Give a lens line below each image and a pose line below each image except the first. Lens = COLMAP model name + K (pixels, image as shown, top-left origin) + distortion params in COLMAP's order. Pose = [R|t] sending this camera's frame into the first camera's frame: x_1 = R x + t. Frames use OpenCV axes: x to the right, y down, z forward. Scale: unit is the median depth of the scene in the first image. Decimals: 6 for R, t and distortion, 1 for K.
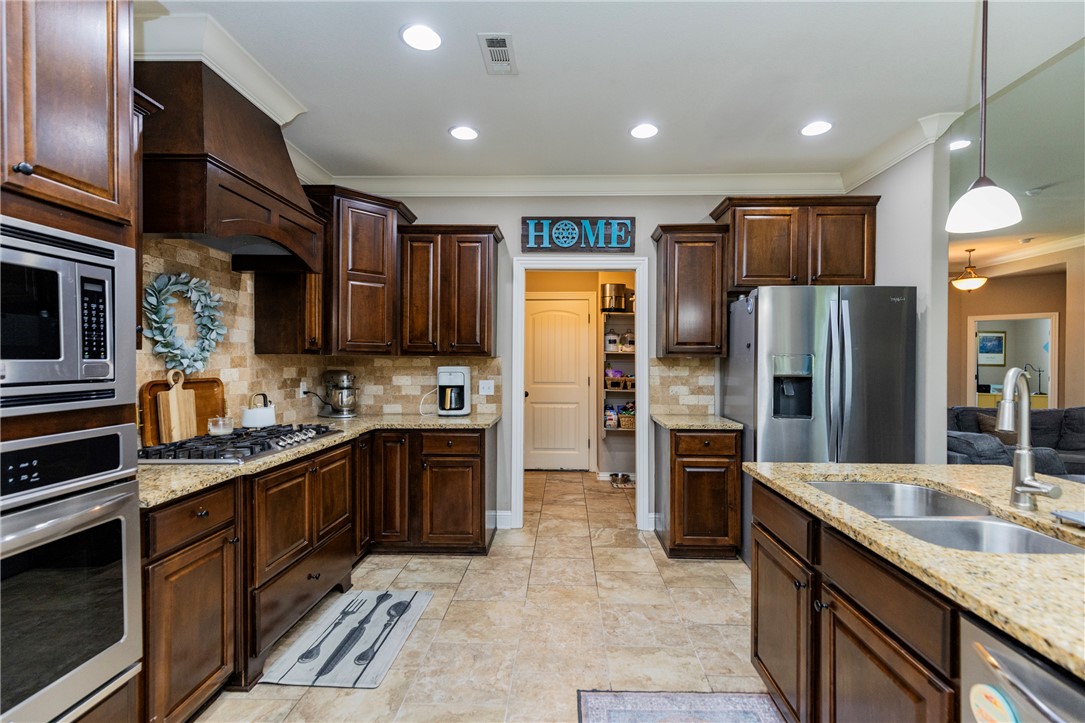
lens RADIAL K [[493.5, 0, 547.7], [0, 493.5, 359.5], [0, 0, 1]] dist [0.001896, -0.000431]
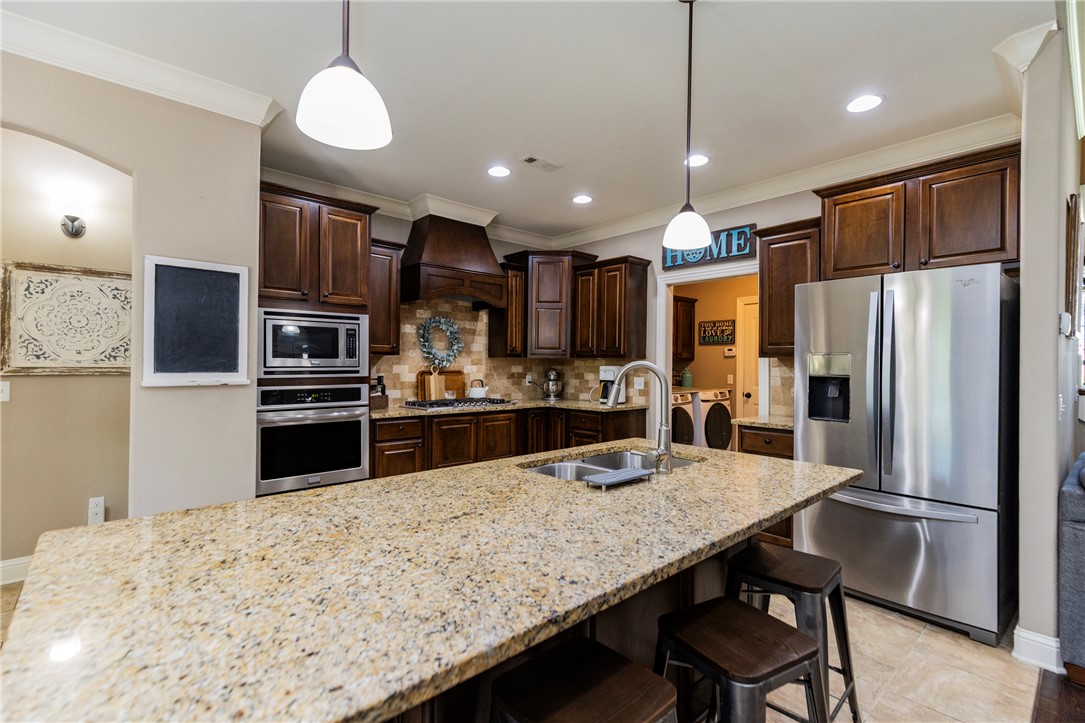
lens RADIAL K [[493.5, 0, 547.7], [0, 493.5, 359.5], [0, 0, 1]] dist [0.001896, -0.000431]
pose [[0.691746, -0.004638, -0.722126, 0.810843], [-0.002601, 0.999957, -0.008914, 0.011201], [0.722136, 0.008045, 0.691704, -0.040544]]
